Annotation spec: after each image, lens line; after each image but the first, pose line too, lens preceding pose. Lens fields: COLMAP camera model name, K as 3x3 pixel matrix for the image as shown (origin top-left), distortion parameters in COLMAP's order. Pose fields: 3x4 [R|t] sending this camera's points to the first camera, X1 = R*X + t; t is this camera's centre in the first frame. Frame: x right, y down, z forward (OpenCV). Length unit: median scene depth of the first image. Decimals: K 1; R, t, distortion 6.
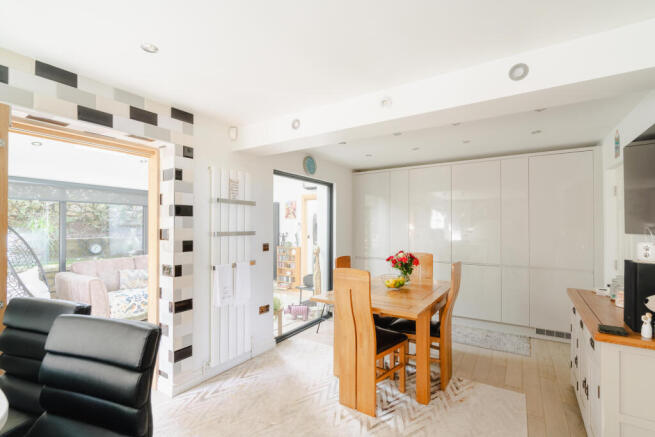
lens RADIAL K [[301.8, 0, 327.7], [0, 301.8, 226.2], [0, 0, 1]] dist [-0.000058, 0.000376]
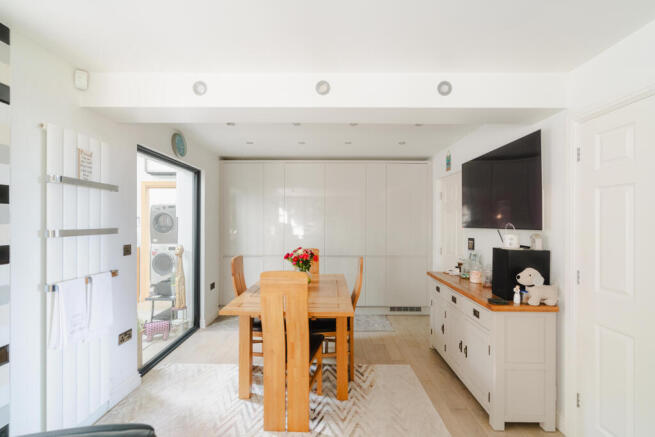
lens RADIAL K [[301.0, 0, 324.7], [0, 301.0, 223.9], [0, 0, 1]] dist [-0.000038, 0.000406]
pose [[0.844504, -0.000397, 0.535549, -0.219639], [-0.004982, 0.999951, 0.008596, -0.001119], [-0.535526, -0.009927, 0.844460, 0.163066]]
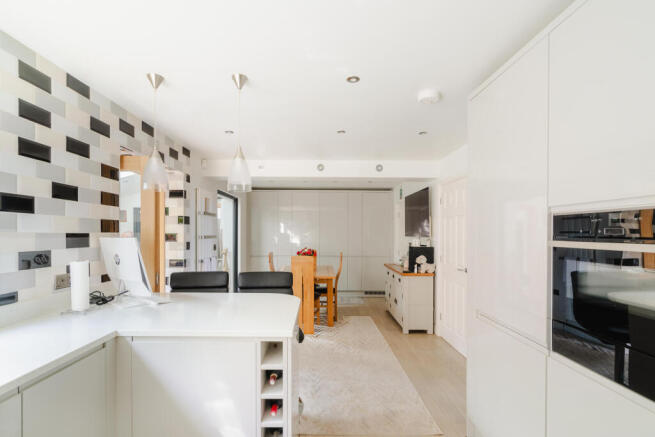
lens RADIAL K [[322.6, 0, 327.9], [0, 322.6, 234.7], [0, 0, 1]] dist [0.000637, 0.000218]
pose [[0.824676, 0.001530, 0.565604, -0.686440], [-0.006307, 0.999959, 0.006491, 0.000706], [-0.565571, -0.008920, 0.824652, -0.527209]]
